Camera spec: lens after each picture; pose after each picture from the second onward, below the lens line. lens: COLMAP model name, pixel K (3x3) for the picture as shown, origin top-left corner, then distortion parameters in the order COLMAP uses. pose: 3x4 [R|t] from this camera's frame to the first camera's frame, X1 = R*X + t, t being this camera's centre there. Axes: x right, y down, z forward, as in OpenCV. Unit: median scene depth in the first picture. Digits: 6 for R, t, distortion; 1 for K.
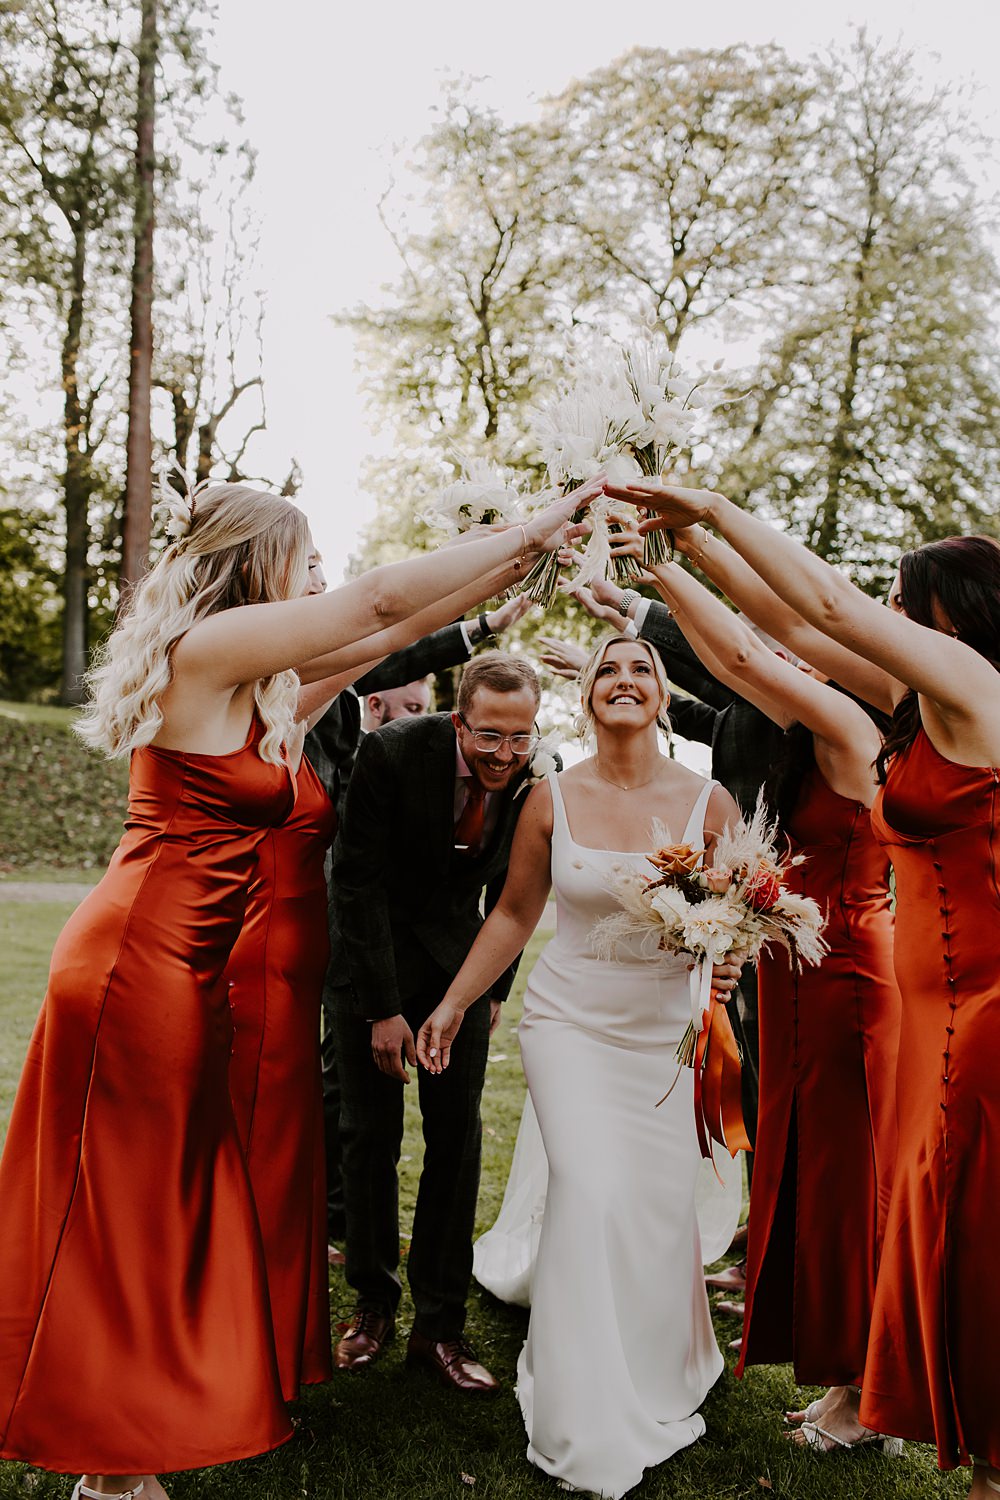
lens RADIAL K [[1467.3, 0, 500.0], [0, 1467.3, 750.0], [0, 0, 1]] dist [0.003891, 0.002745]
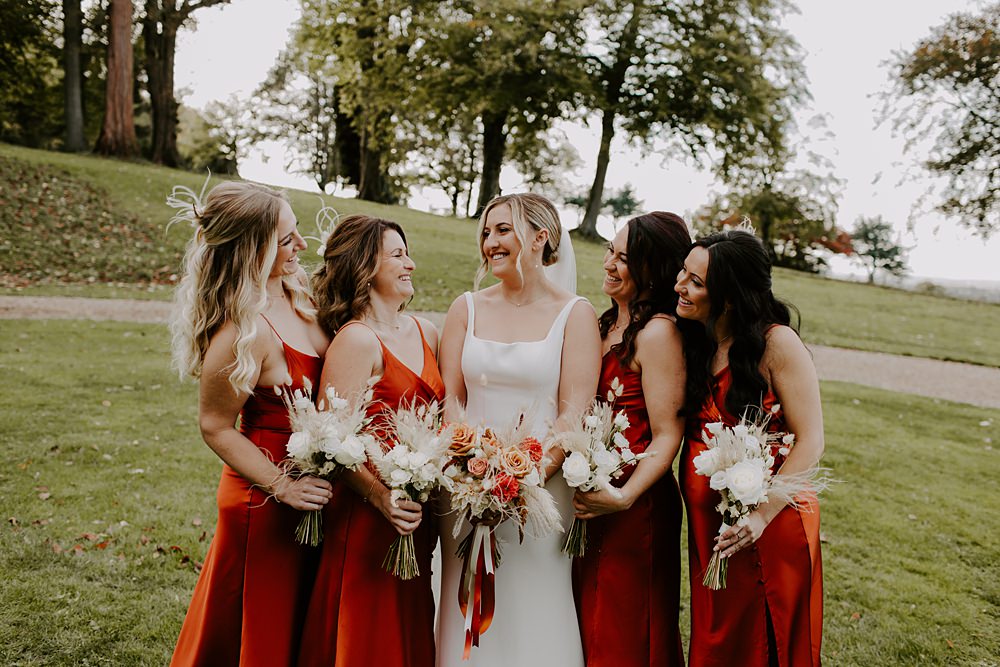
lens RADIAL K [[948.3, 0, 496.6], [0, 948.3, 334.5], [0, 0, 1]] dist [0.000366, -0.003612]
pose [[0.991538, 0.002702, 0.129789, -0.022343], [-0.022095, 0.988709, 0.148212, -0.001962], [-0.127924, -0.149825, 0.980402, 0.081160]]
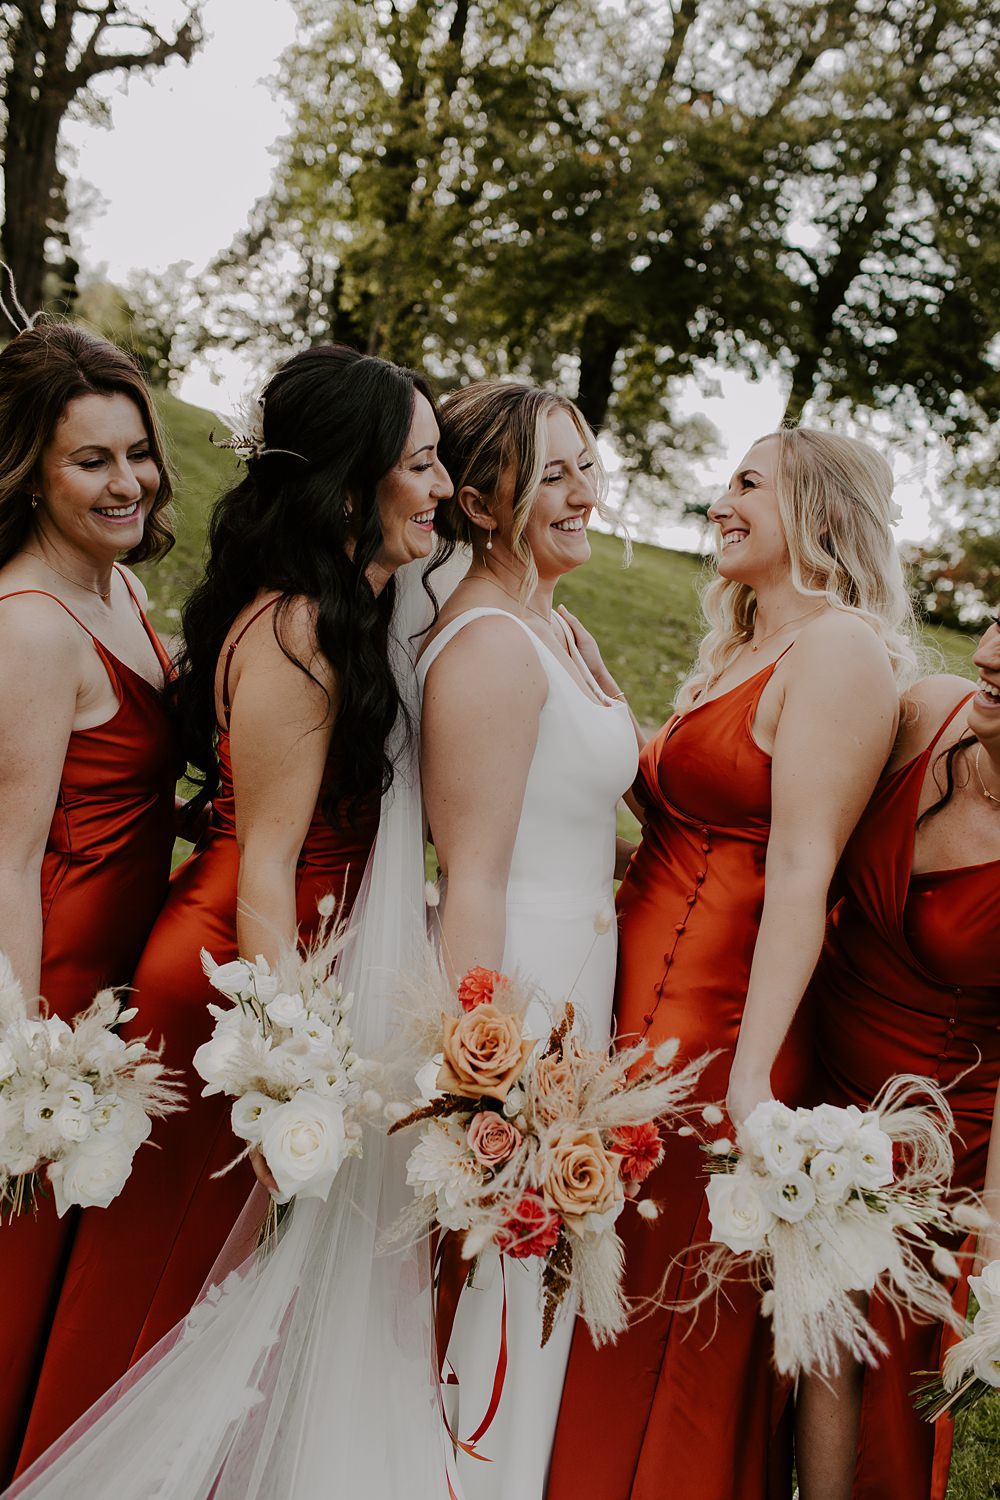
lens RADIAL K [[1412.8, 0, 505.5], [0, 1412.8, 744.9], [0, 0, 1]] dist [0.002336, 0.004693]
pose [[0.985330, 0.129405, 0.111259, -0.017056], [-0.148372, 0.971696, 0.183830, 0.008767], [-0.084321, -0.197641, 0.976641, 0.217087]]
